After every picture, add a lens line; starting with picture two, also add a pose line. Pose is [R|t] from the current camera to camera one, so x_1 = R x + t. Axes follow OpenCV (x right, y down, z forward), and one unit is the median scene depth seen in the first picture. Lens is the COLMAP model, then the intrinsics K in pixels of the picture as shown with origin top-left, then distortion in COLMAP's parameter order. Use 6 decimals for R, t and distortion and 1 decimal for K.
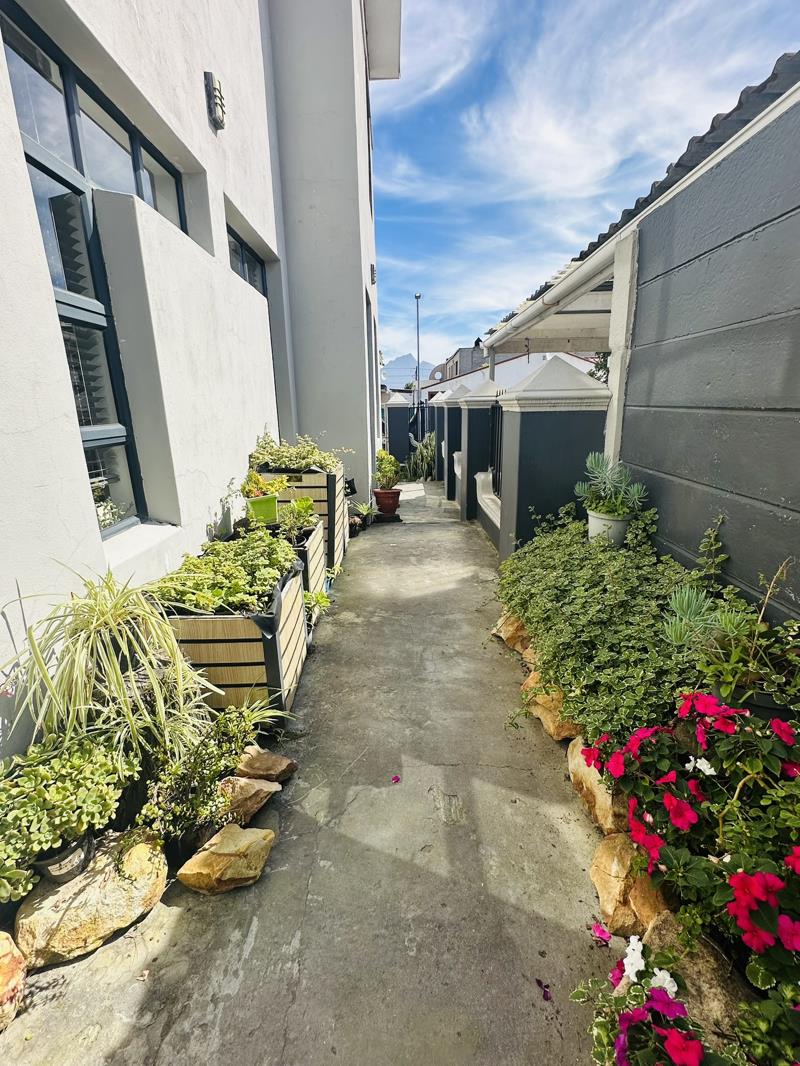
lens RADIAL K [[479.0, 0, 400.0], [0, 479.0, 533.0], [0, 0, 1]] dist [-0.000309, -0.000045]
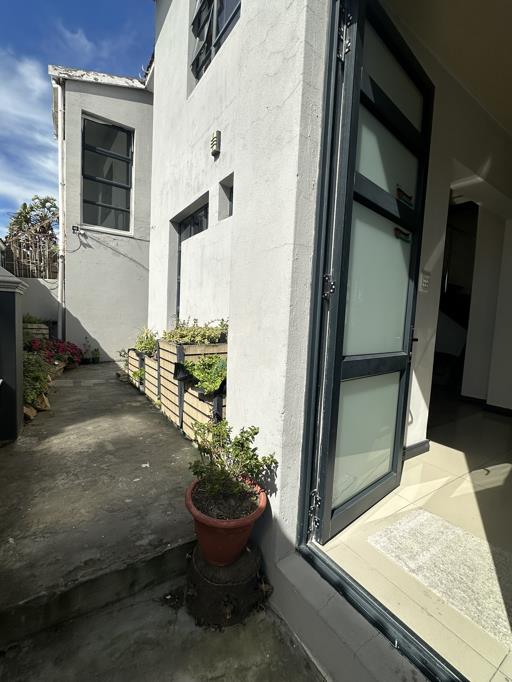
lens RADIAL K [[306.4, 0, 256.0], [0, 306.4, 341.0], [0, 0, 1]] dist [-0.000309, -0.000045]
pose [[-0.836644, 0.025407, -0.547158, 0.131970], [-0.169408, 0.937945, 0.302590, -0.445225], [0.520892, 0.345853, -0.780421, 1.828973]]
